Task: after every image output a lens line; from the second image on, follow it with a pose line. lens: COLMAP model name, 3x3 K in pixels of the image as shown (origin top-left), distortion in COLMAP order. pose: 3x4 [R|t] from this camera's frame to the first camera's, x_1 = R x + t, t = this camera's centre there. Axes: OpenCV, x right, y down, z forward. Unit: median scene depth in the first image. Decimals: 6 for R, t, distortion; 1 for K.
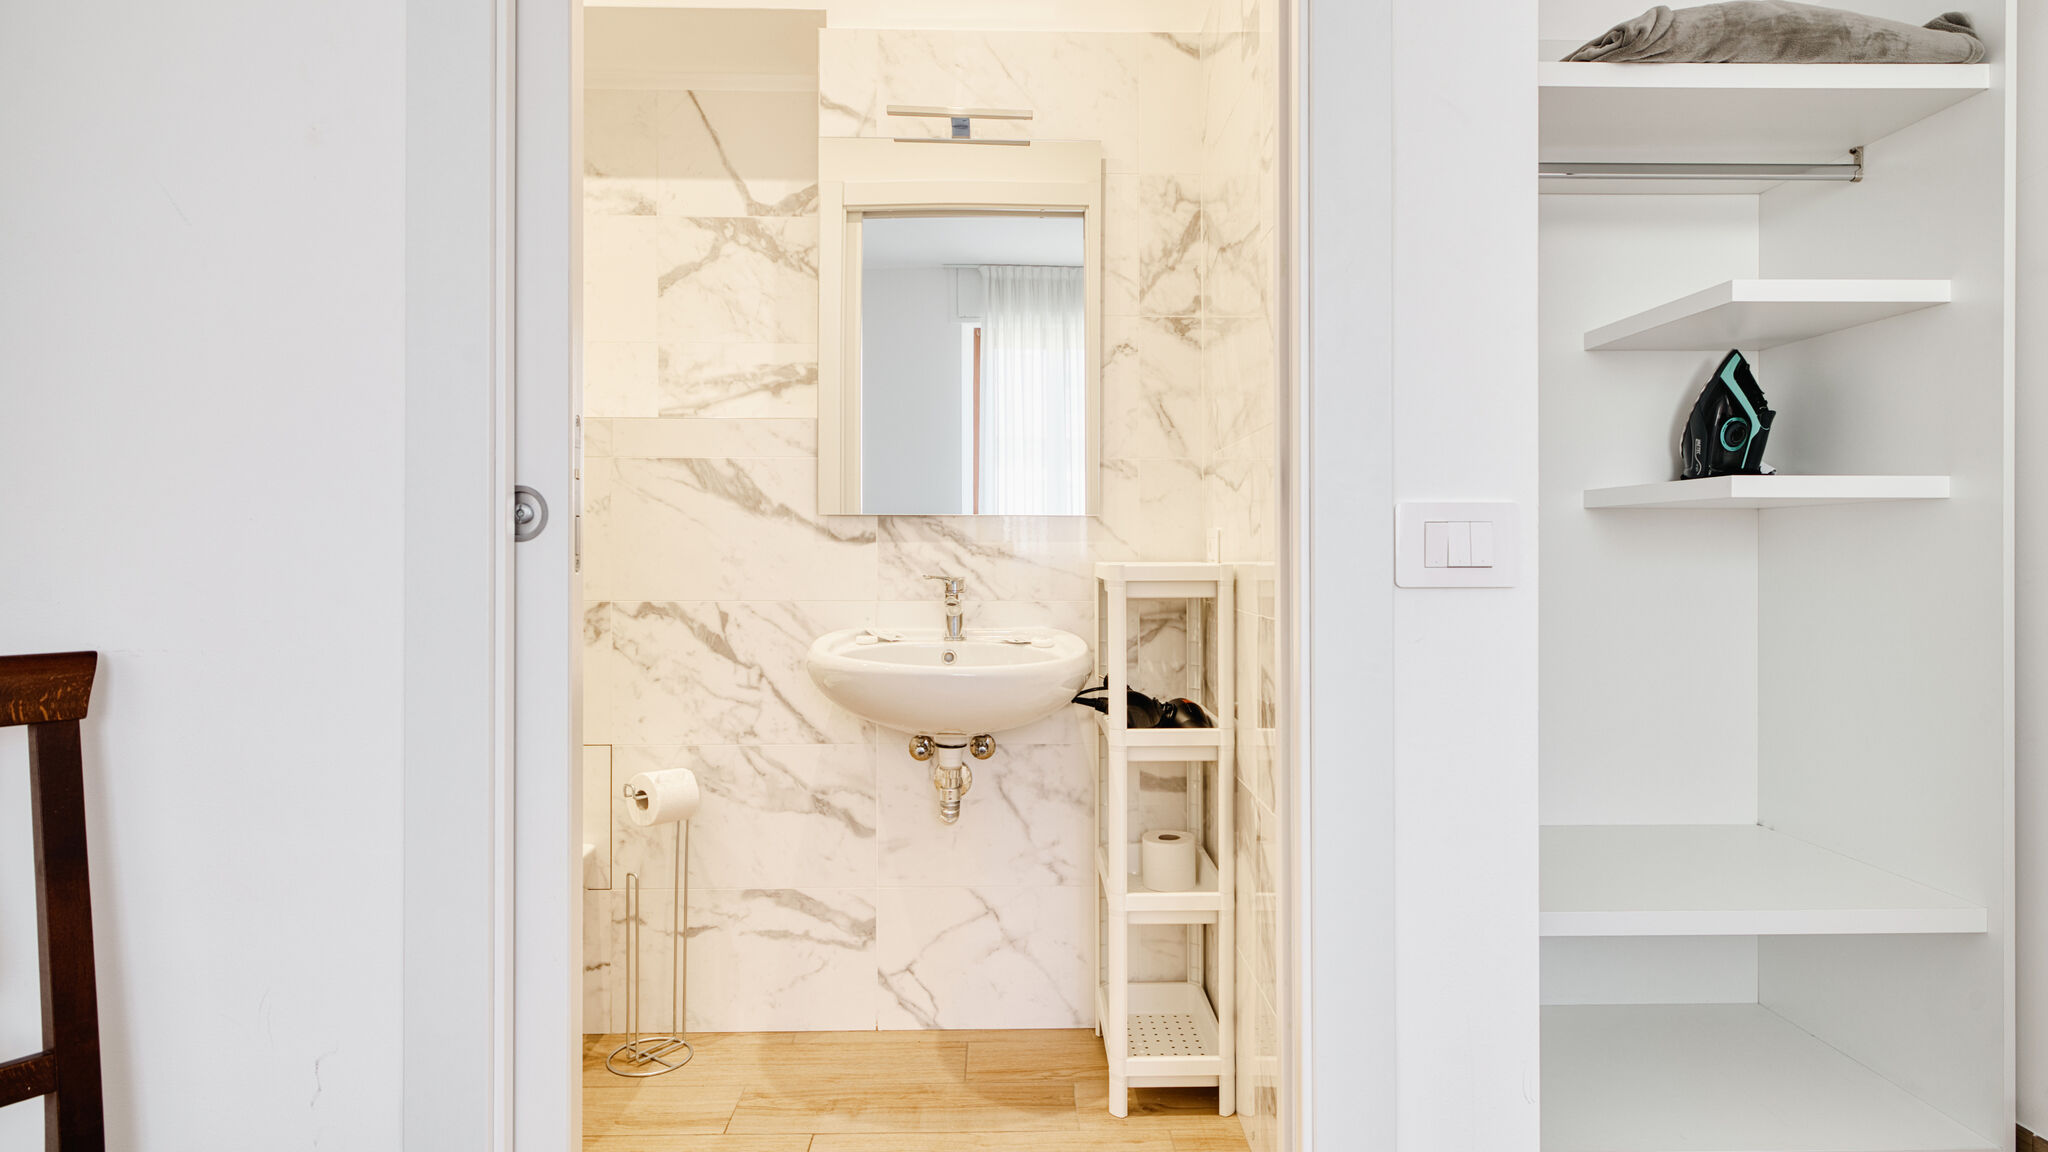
lens RADIAL K [[1079.5, 0, 1021.3], [0, 1079.5, 552.6], [0, 0, 1]] dist [0.000707, -0.000115]
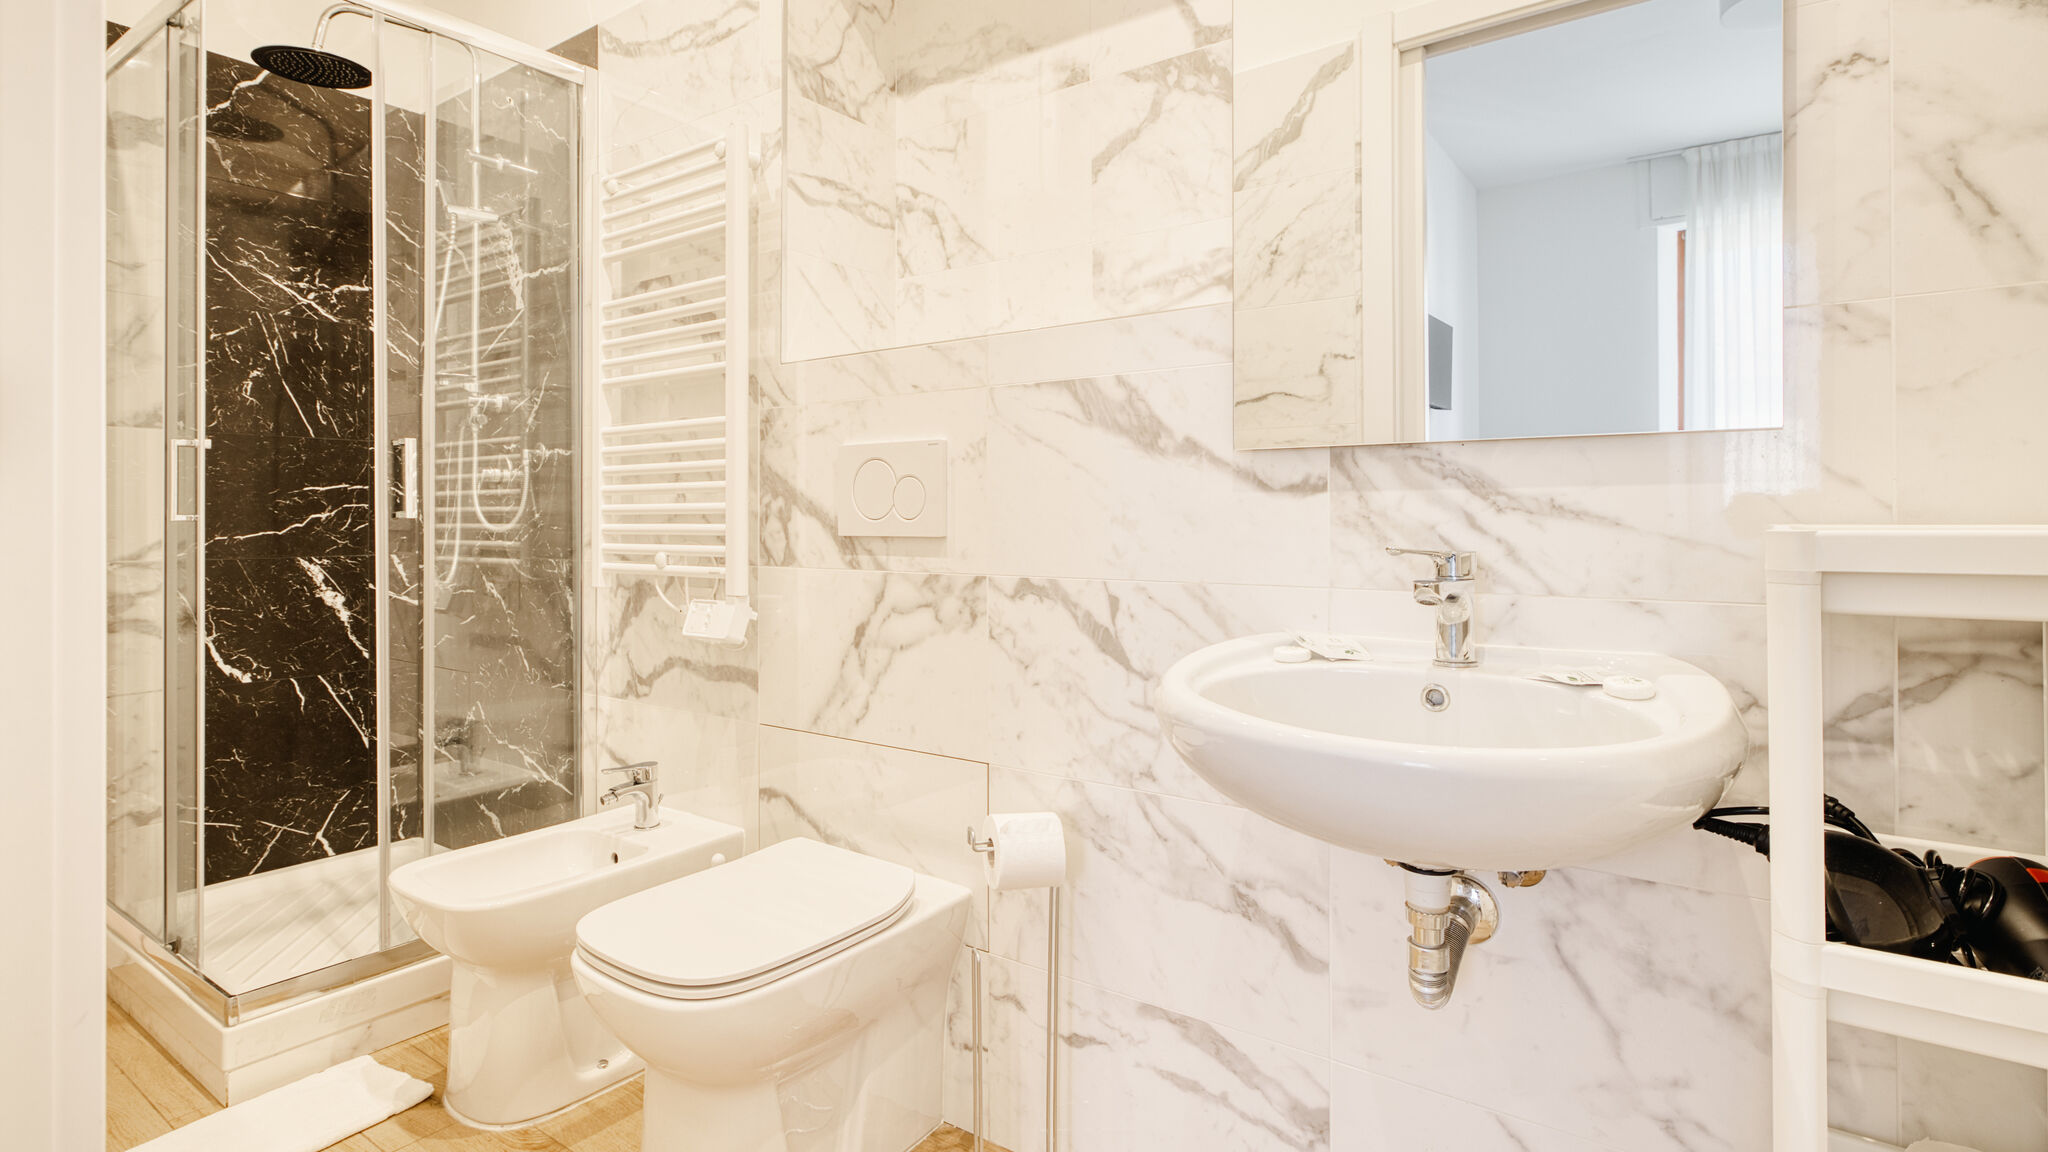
lens RADIAL K [[1019.5, 0, 1018.1], [0, 1019.5, 515.8], [0, 0, 1]] dist [-0.003790, 0.000955]
pose [[0.797812, -0.004722, -0.602887, 0.072803], [0.003227, 0.999988, -0.003563, 0.005389], [0.602897, 0.000897, 0.797818, 0.436606]]
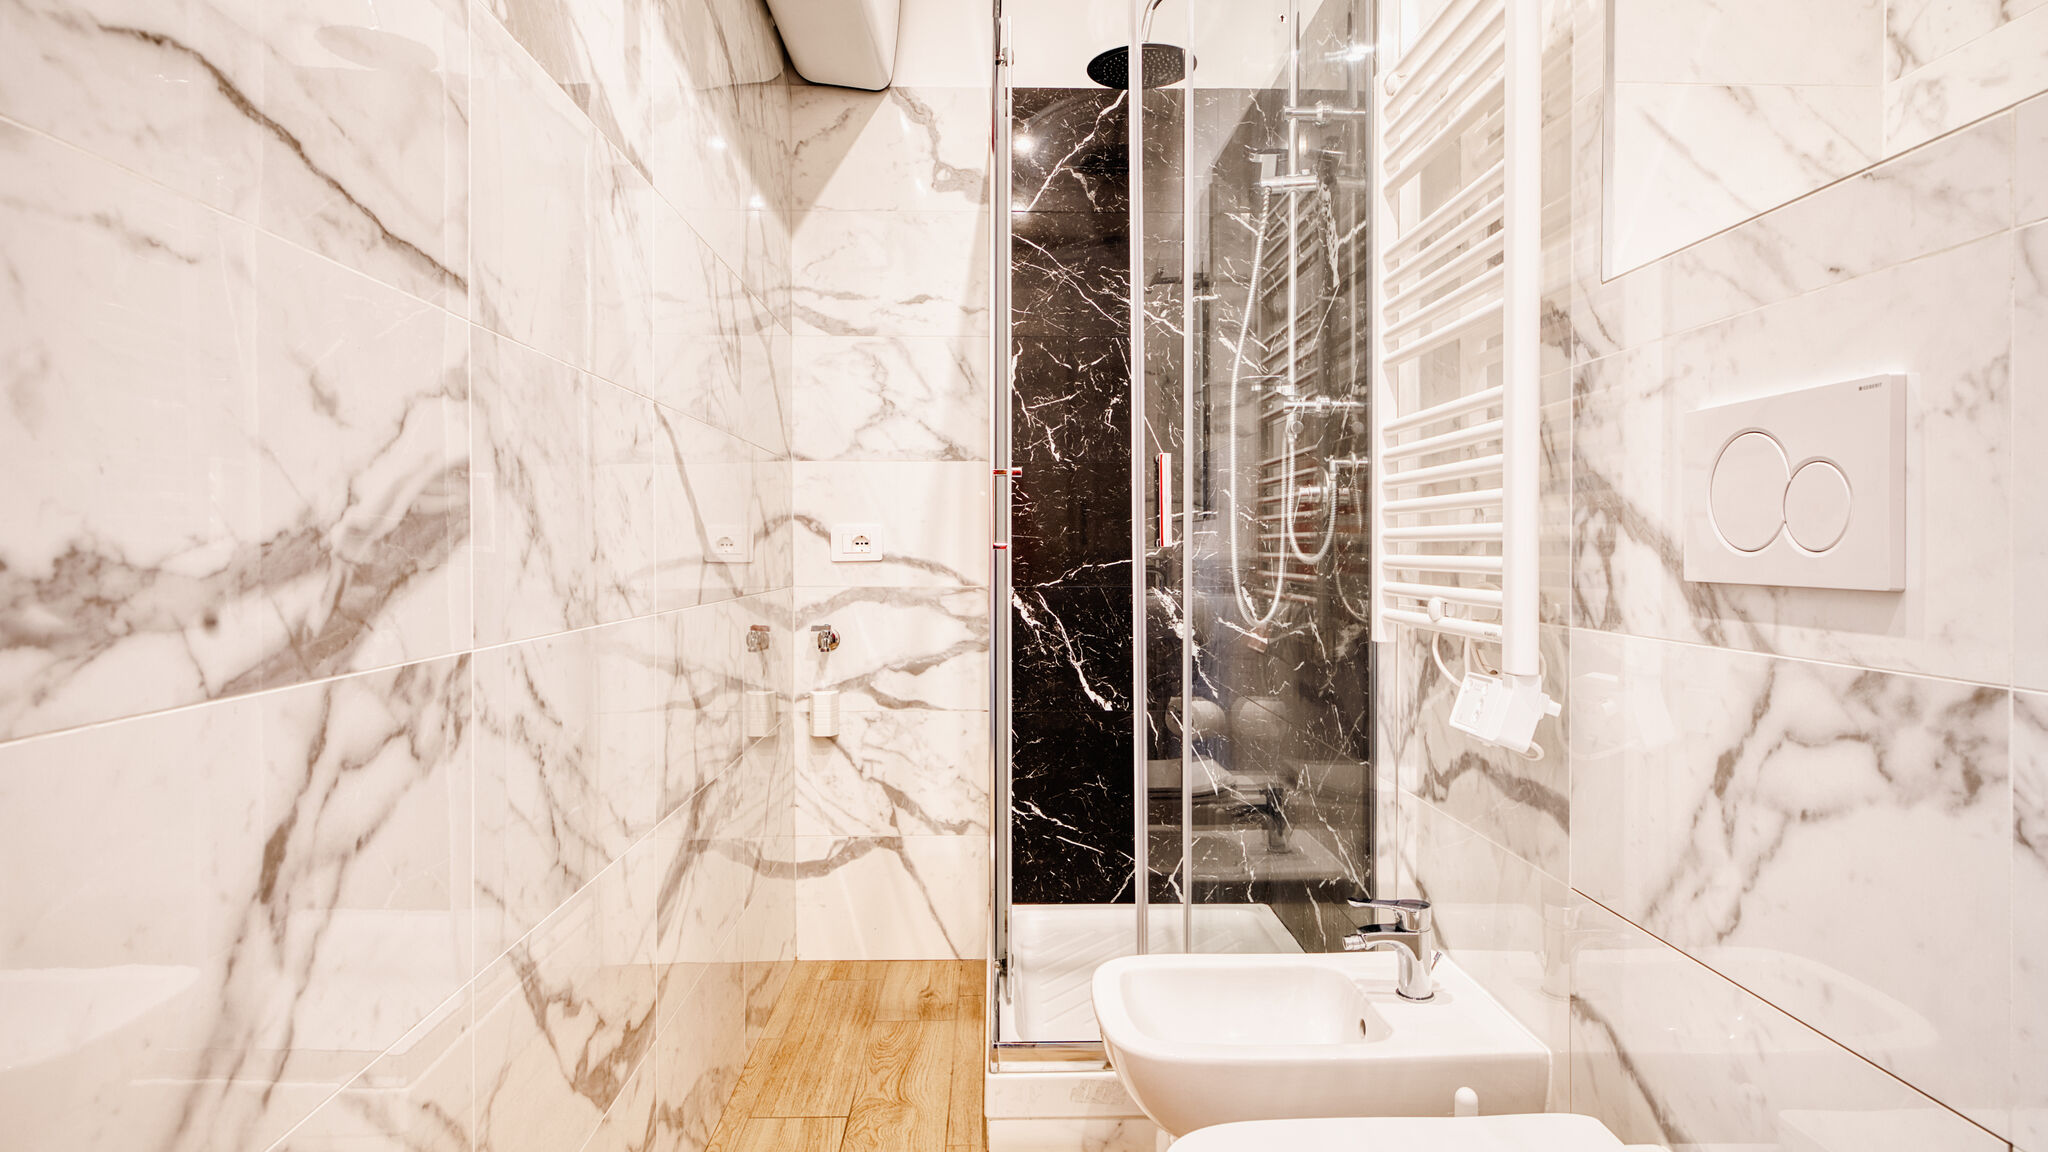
lens RADIAL K [[1107.4, 0, 1026.6], [0, 1107.4, 552.8], [0, 0, 1]] dist [0.002261, 0.000730]
pose [[0.009020, 0.003828, -0.999952, -0.058313], [0.001466, 0.999992, 0.003841, 0.003698], [0.999958, -0.001501, 0.009014, 0.708827]]
